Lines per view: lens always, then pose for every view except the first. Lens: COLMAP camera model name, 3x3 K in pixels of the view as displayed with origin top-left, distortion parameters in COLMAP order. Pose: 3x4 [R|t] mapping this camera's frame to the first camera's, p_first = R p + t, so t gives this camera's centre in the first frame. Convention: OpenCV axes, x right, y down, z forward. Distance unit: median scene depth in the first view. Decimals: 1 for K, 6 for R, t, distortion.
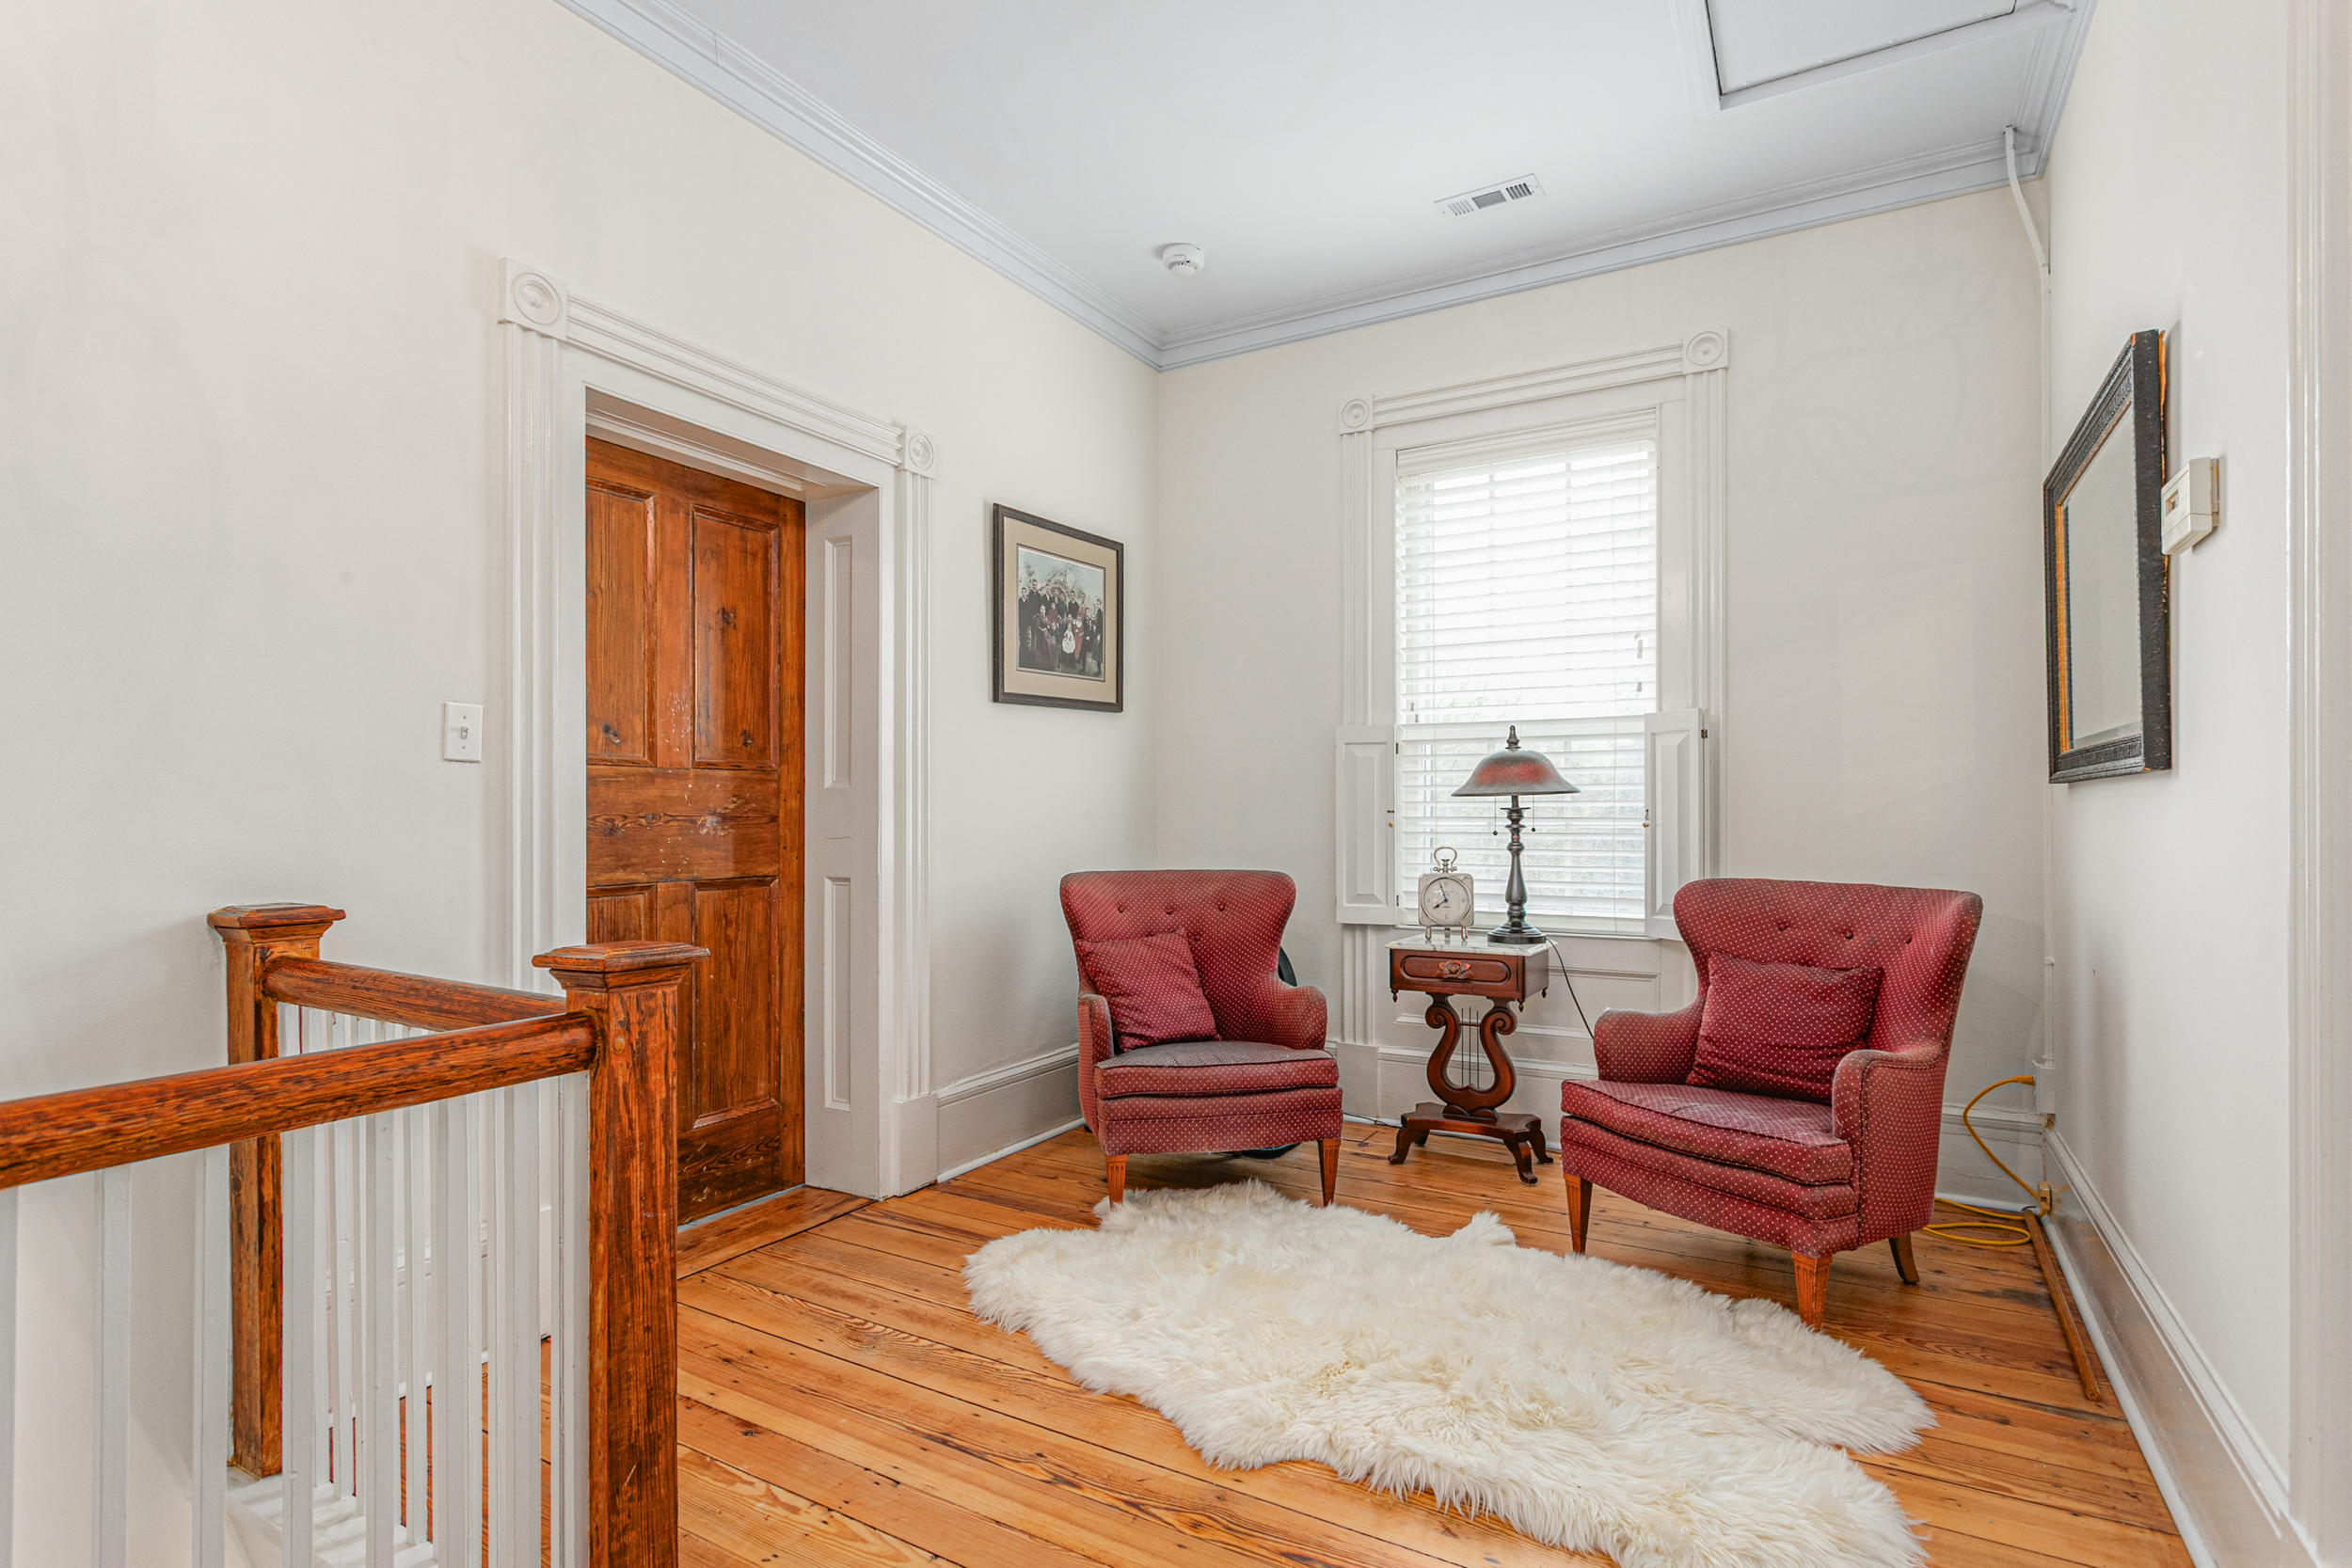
lens RADIAL K [[1150.8, 0, 1165.6], [0, 1150.8, 805.9], [0, 0, 1]] dist [-0.001206, -0.000343]
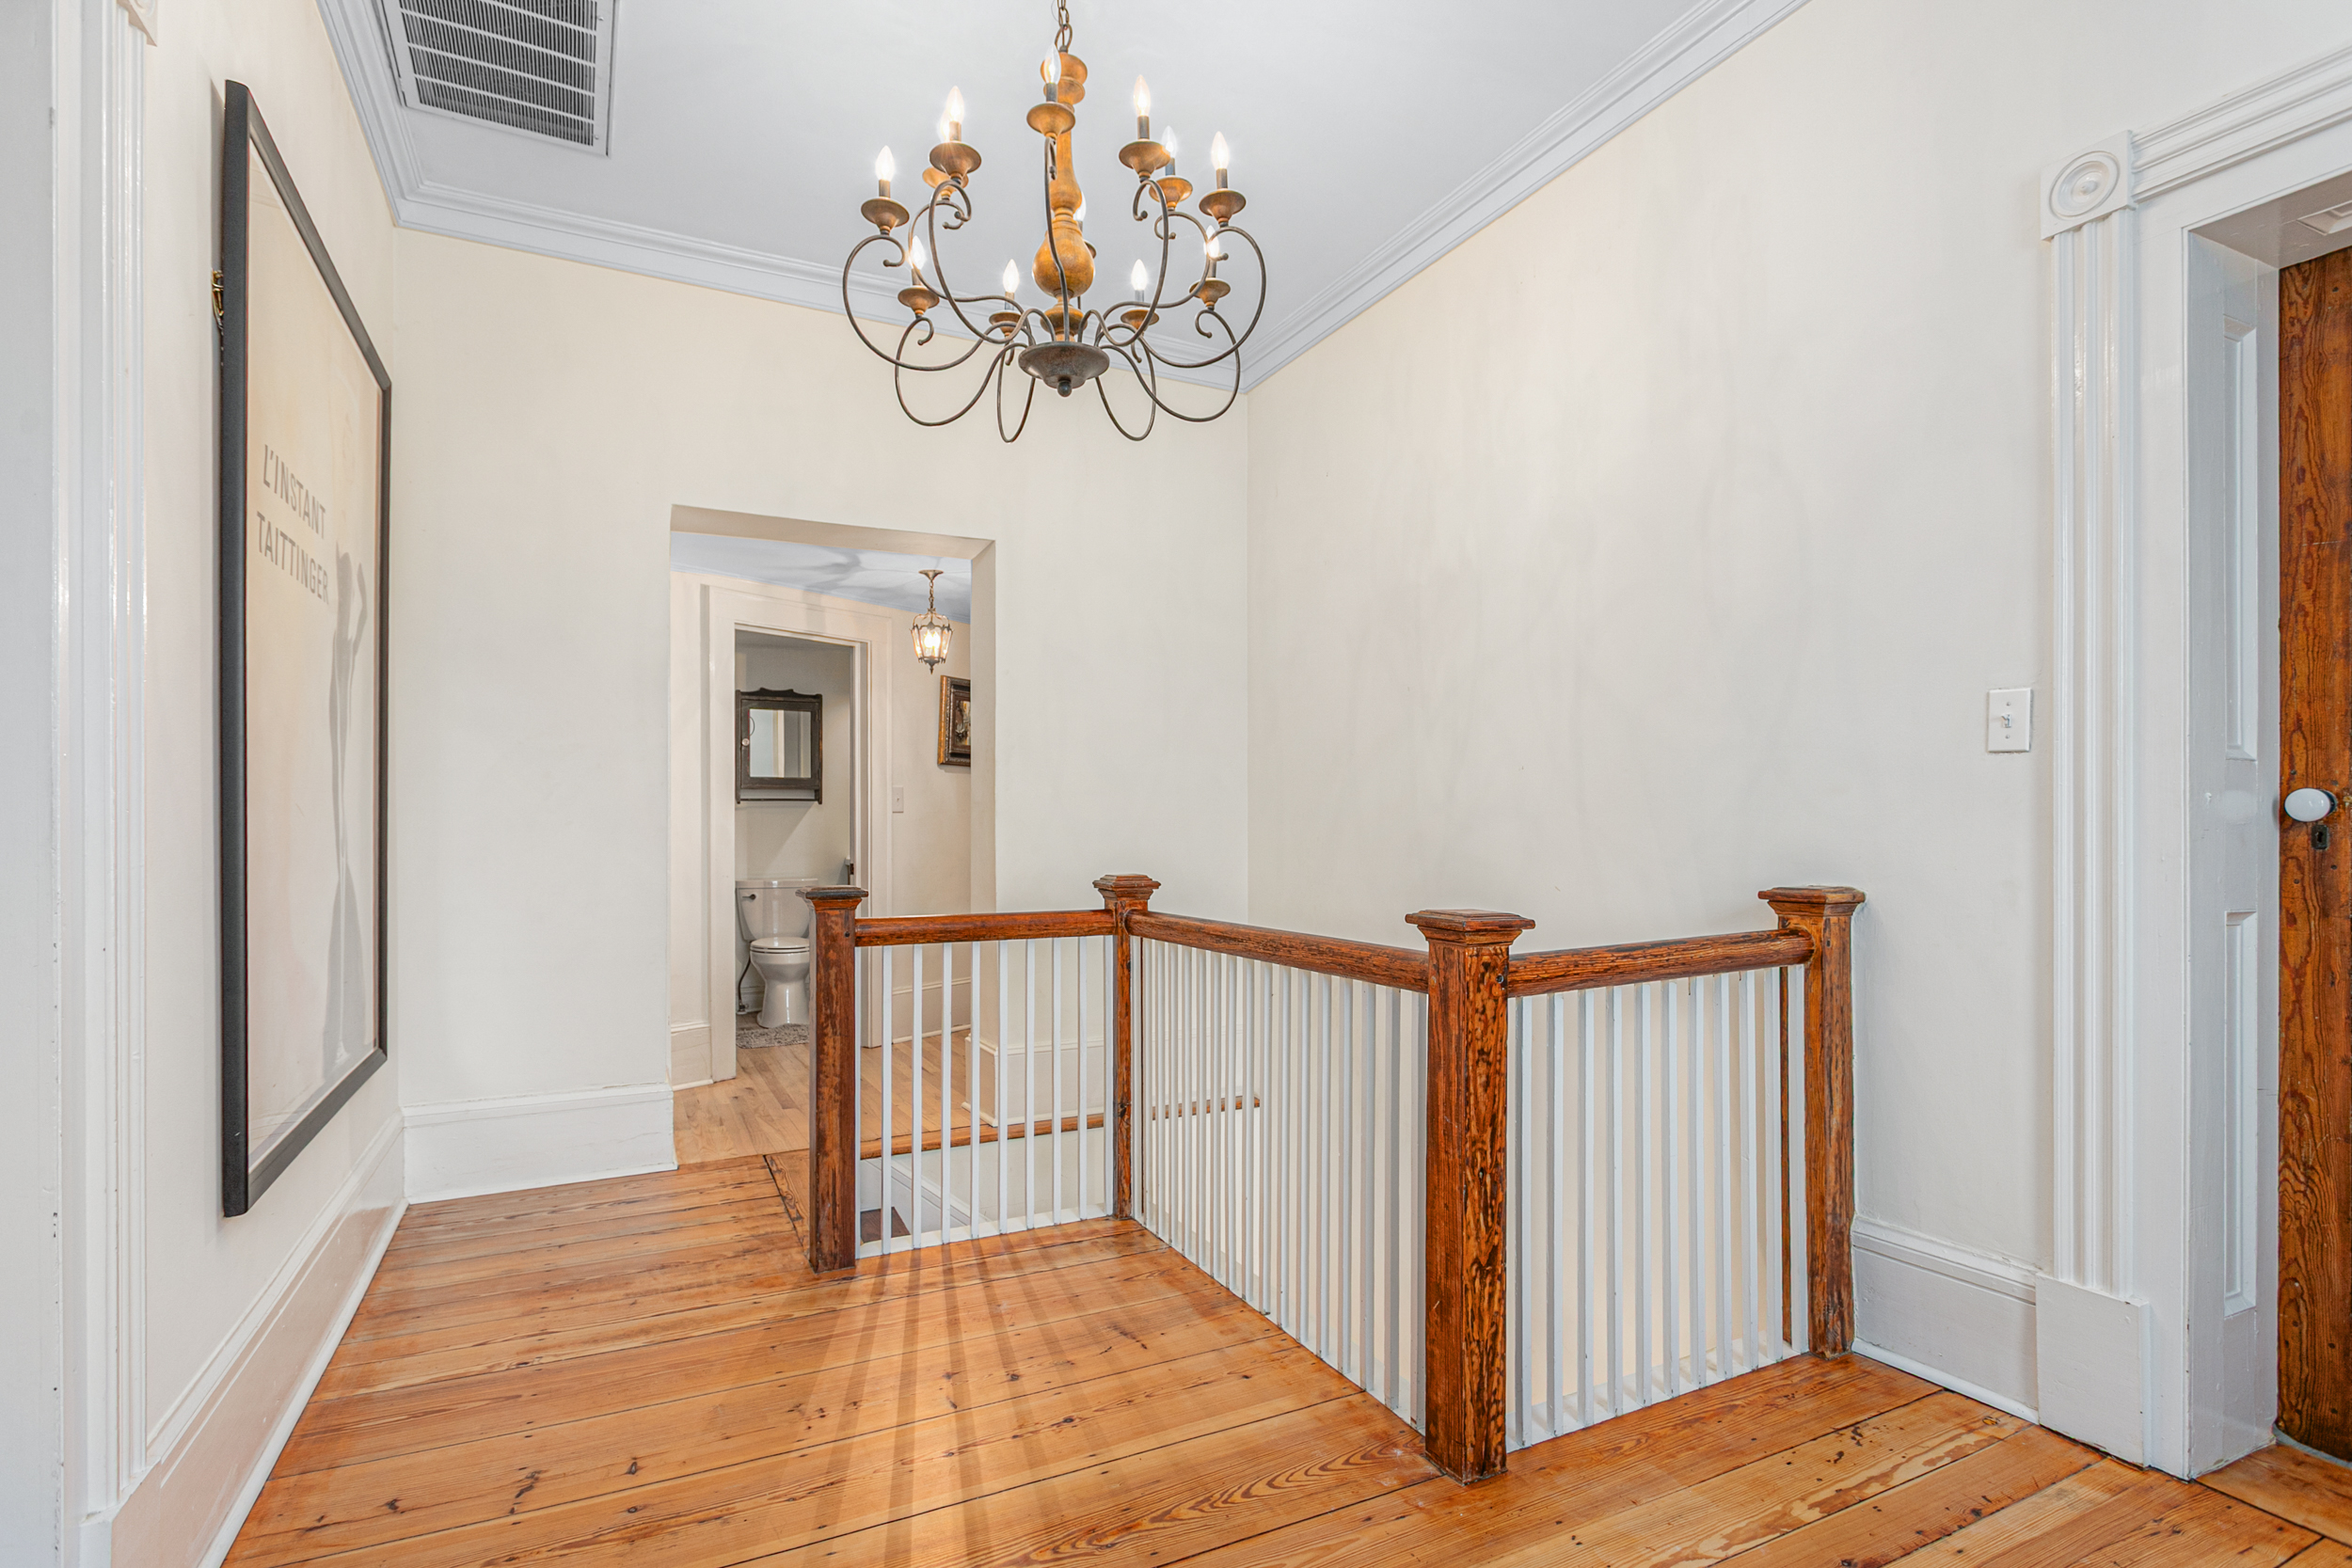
lens RADIAL K [[1150.1, 0, 1170.6], [0, 1150.1, 838.3], [0, 0, 1]] dist [-0.001797, -0.000142]
pose [[-0.544863, 0.006683, -0.838499, 0.802846], [0.010196, 0.999947, 0.001345, 0.033905], [0.838463, -0.007816, -0.544902, 1.442600]]
